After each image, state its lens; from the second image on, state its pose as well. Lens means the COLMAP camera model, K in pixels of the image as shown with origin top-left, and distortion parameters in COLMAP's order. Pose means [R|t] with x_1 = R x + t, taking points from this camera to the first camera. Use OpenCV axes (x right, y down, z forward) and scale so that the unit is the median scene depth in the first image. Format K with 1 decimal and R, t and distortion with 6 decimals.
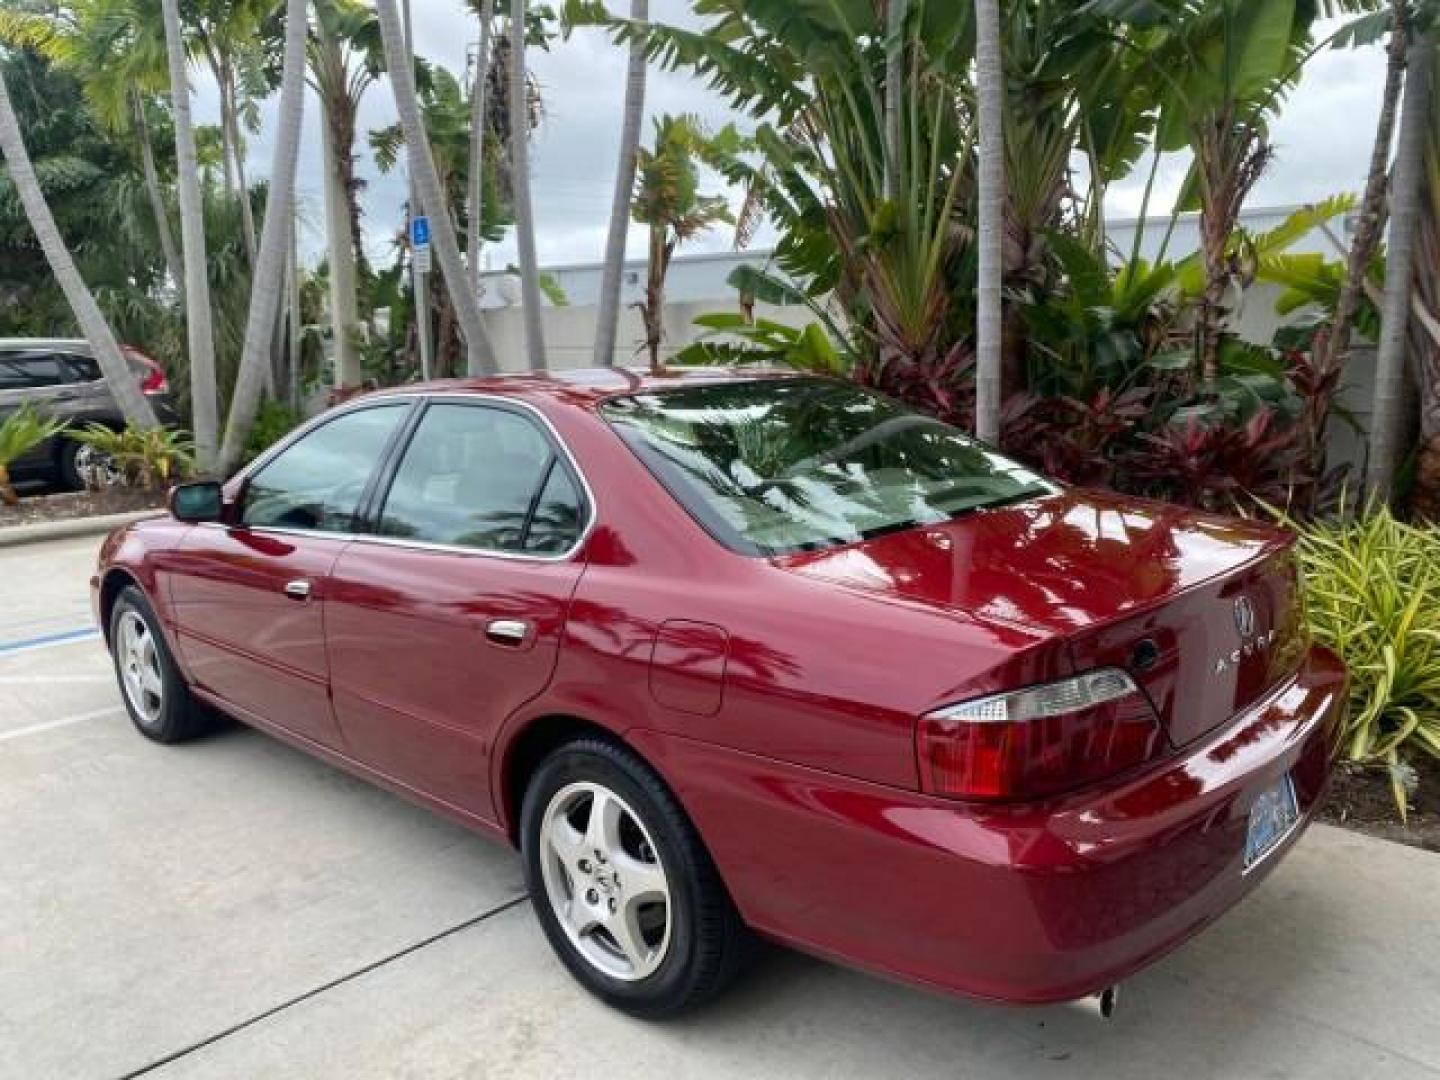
lens RADIAL K [[1103.7, 0, 720.6], [0, 1103.7, 533.1], [0, 0, 1]] dist [0.031299, -0.034758]
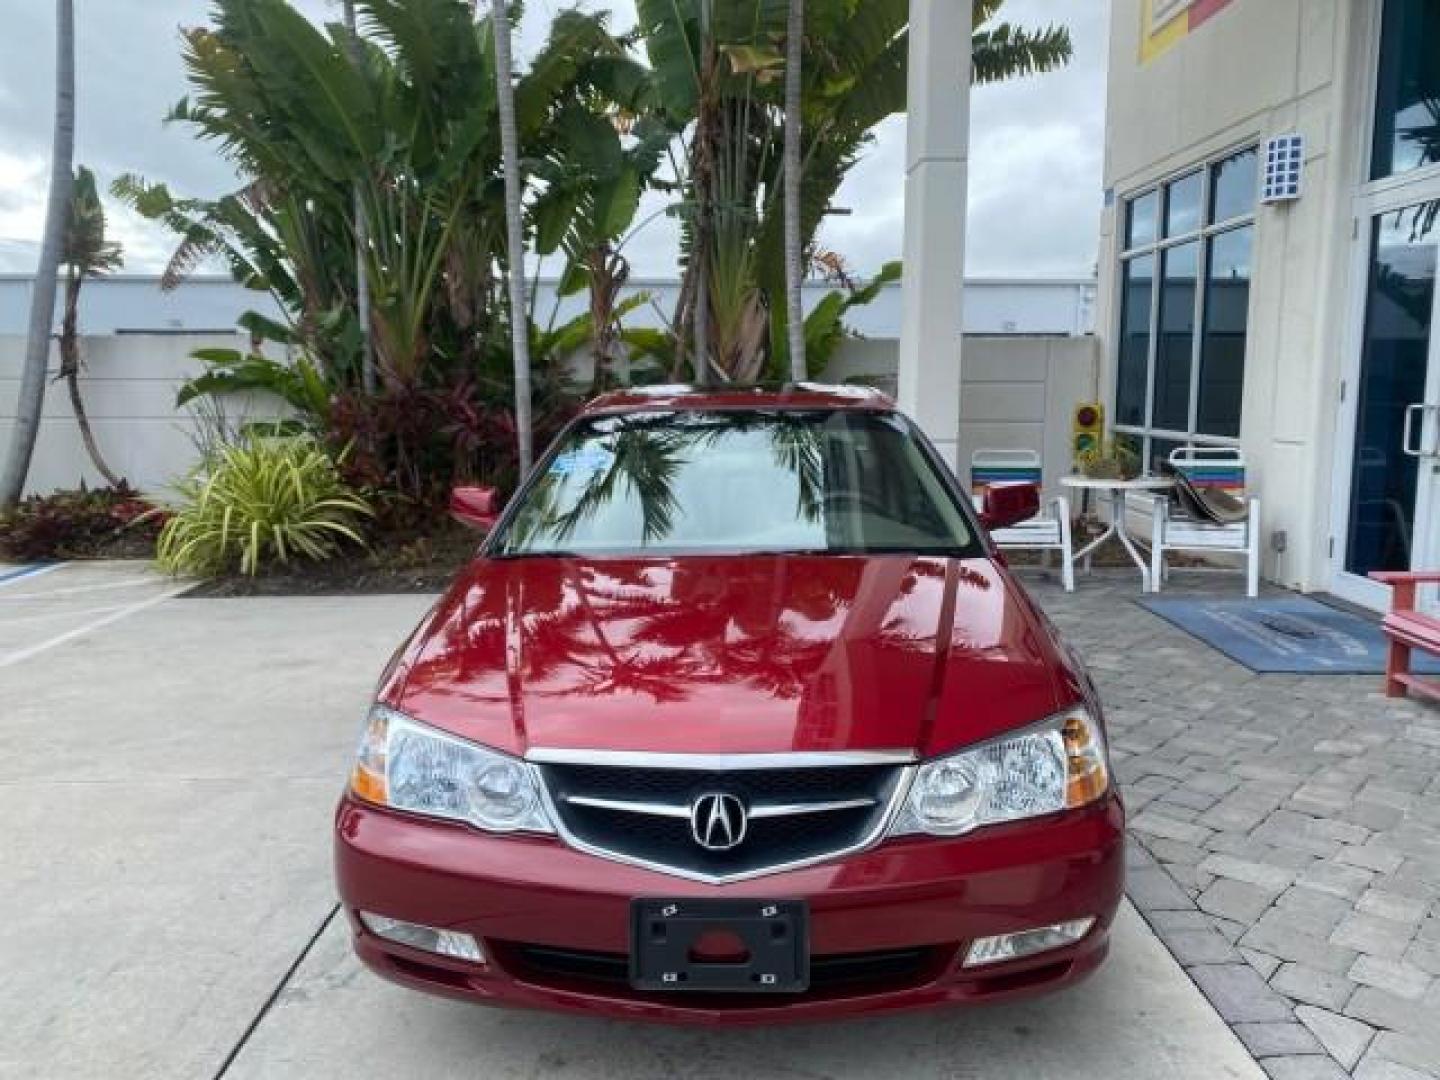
lens RADIAL K [[1103.7, 0, 715.8], [0, 1103.7, 532.5], [0, 0, 1]] dist [0.031299, -0.034758]
pose [[0.723793, -0.085917, 0.684648, -0.576398], [0.111543, 0.993736, 0.006784, 0.064685], [-0.680942, 0.071457, 0.728842, -0.293084]]
